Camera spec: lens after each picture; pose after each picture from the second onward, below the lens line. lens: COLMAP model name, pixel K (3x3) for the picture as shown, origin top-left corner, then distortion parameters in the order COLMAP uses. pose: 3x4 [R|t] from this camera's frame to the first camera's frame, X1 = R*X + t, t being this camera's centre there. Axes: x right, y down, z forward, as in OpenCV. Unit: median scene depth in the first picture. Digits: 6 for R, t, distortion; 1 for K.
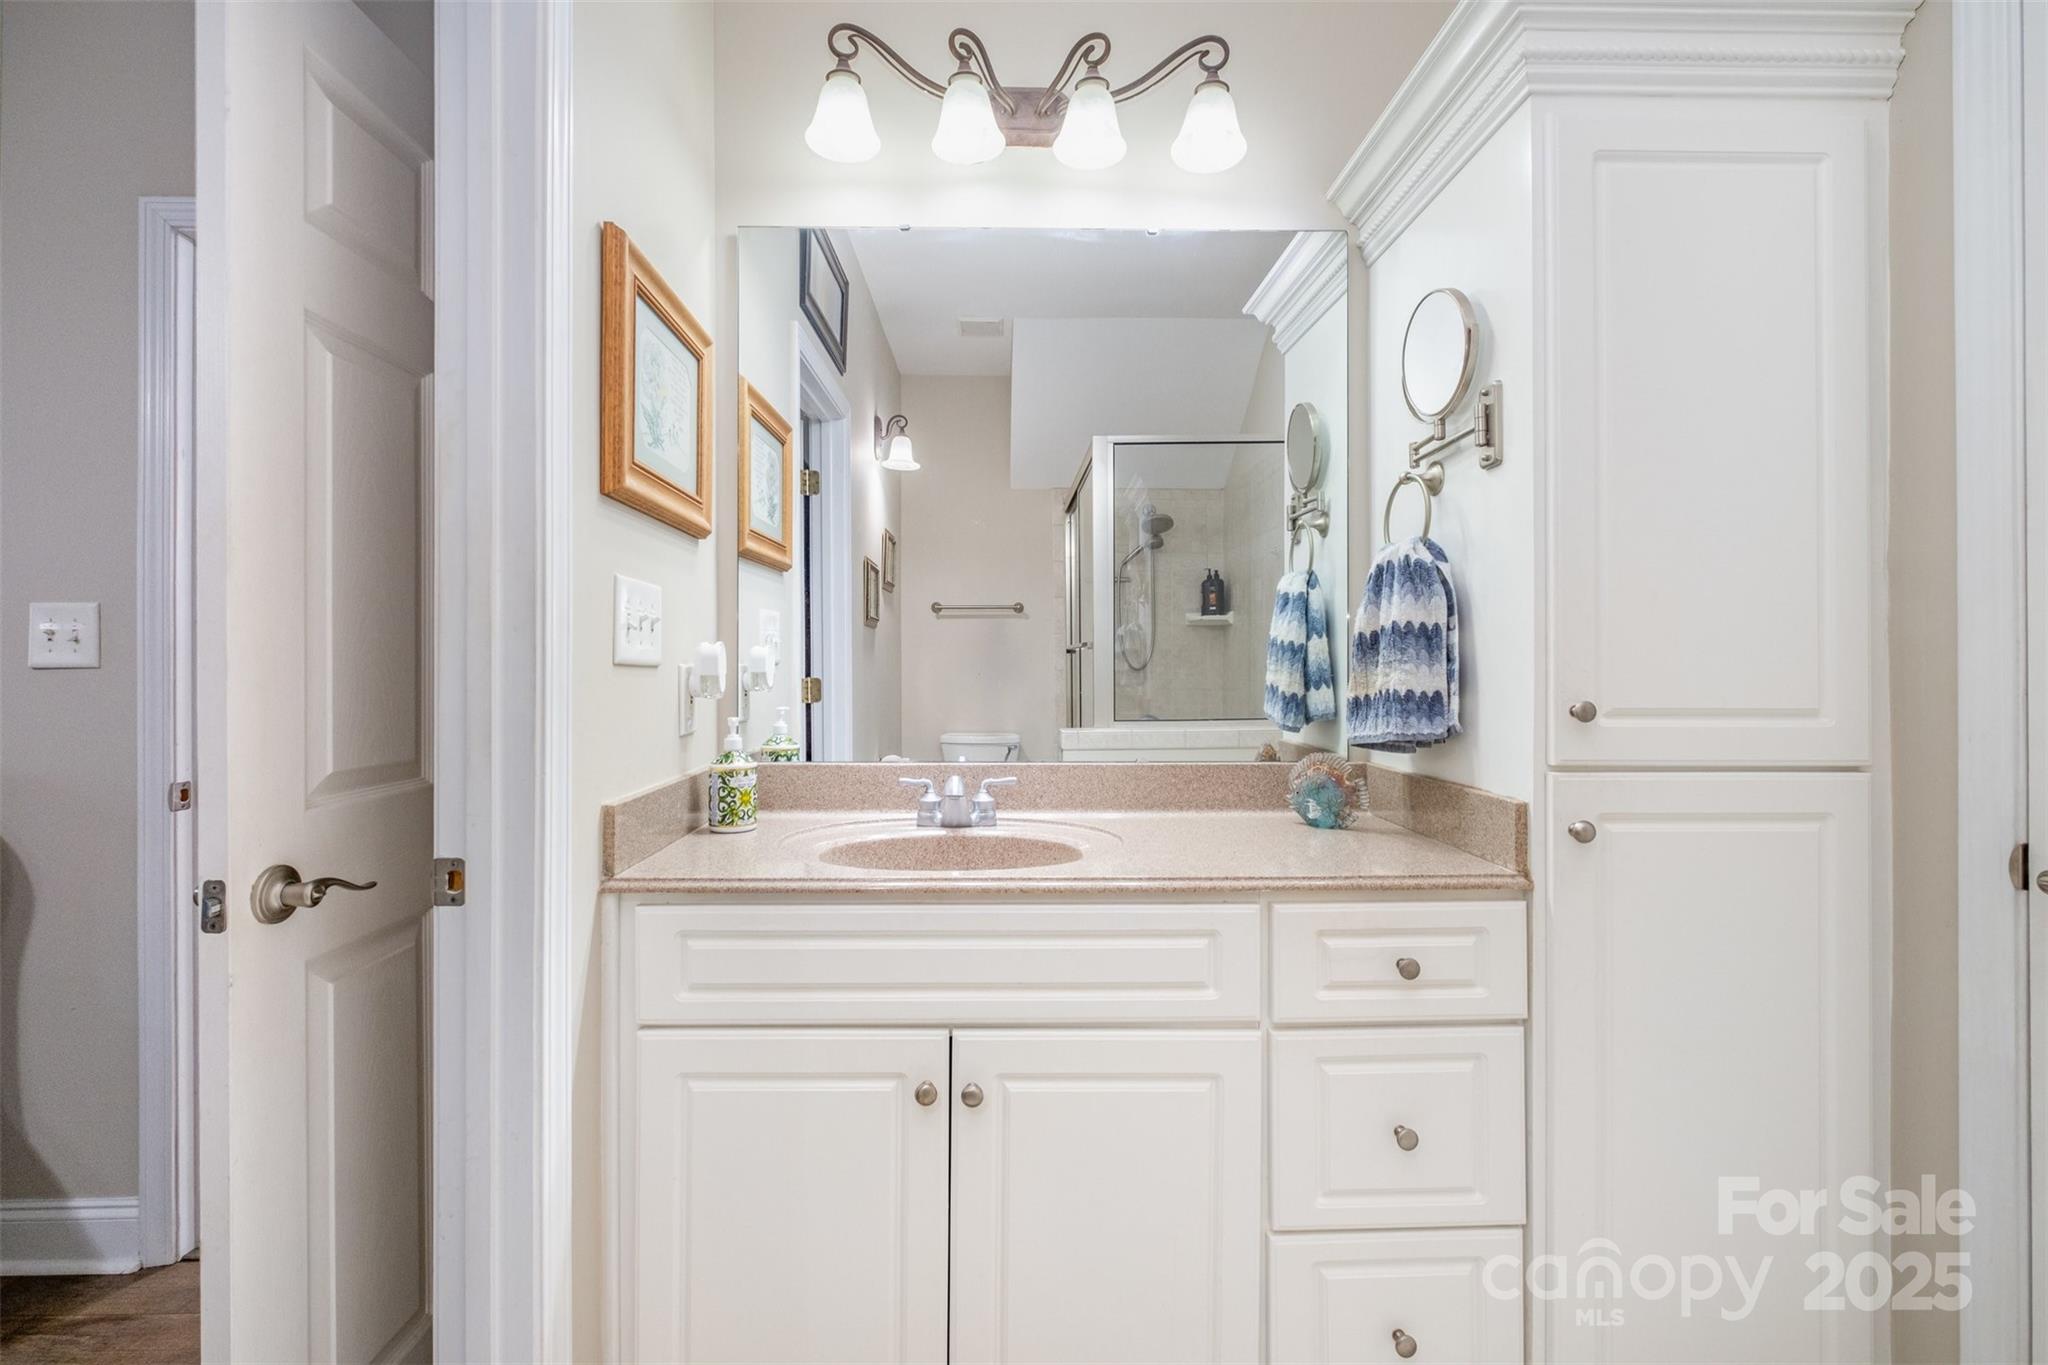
lens RADIAL K [[894.7, 0, 1013.4], [0, 894.7, 675.8], [0, 0, 1]] dist [-0.002111, -0.000258]
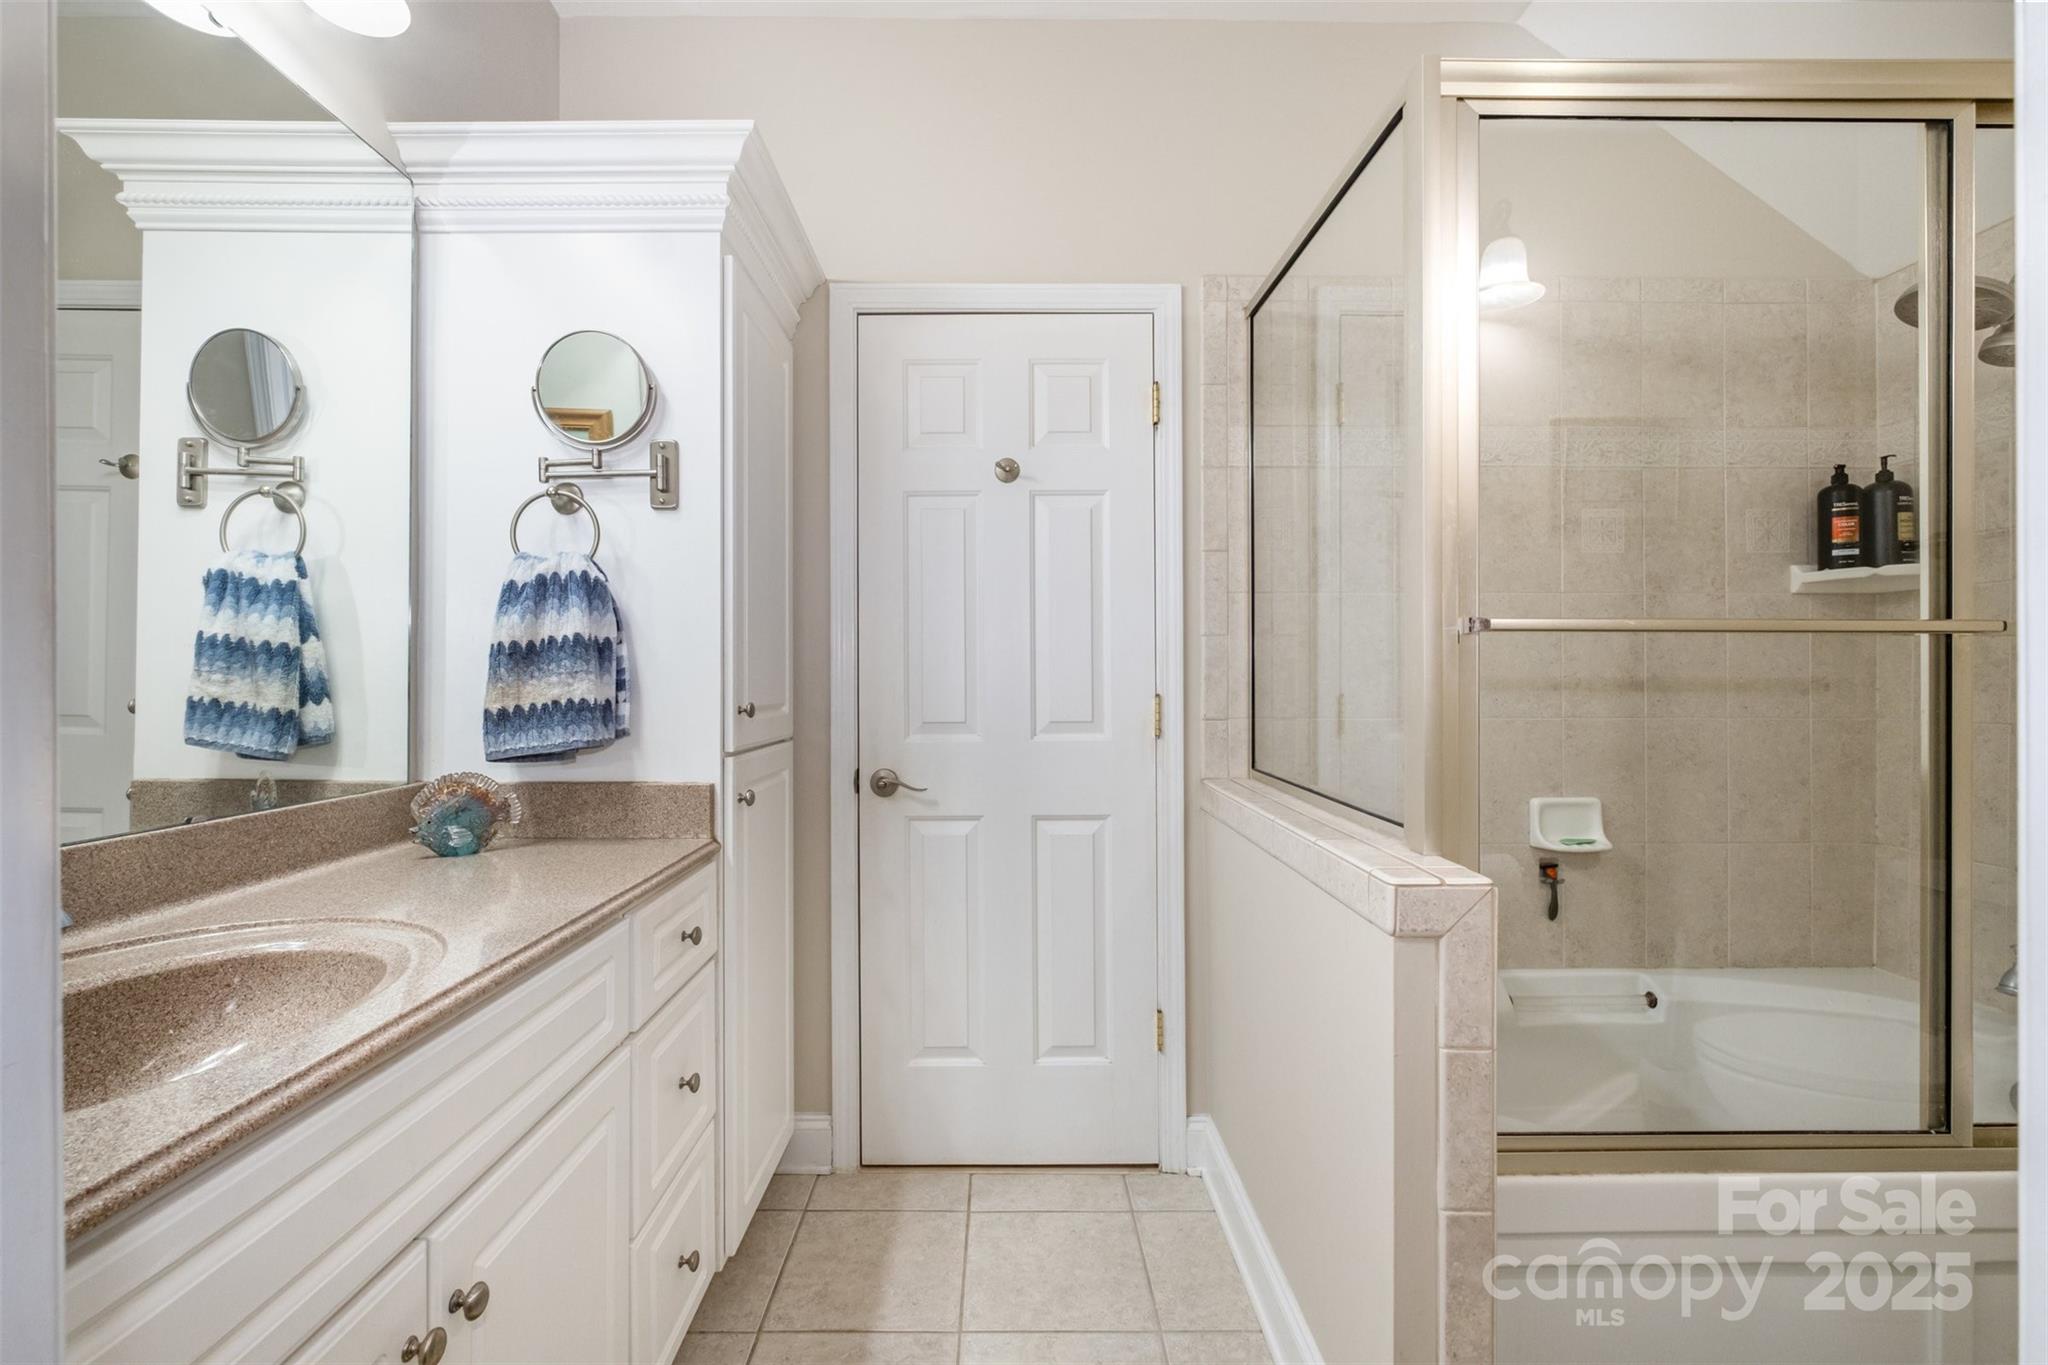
lens RADIAL K [[894.7, 0, 1013.4], [0, 894.7, 675.8], [0, 0, 1]] dist [-0.002111, -0.000258]
pose [[0.004623, 0.004563, 0.999979, -0.612032], [0.006300, 0.999970, -0.004592, -0.003367], [-0.999969, 0.006321, 0.004594, 0.488361]]
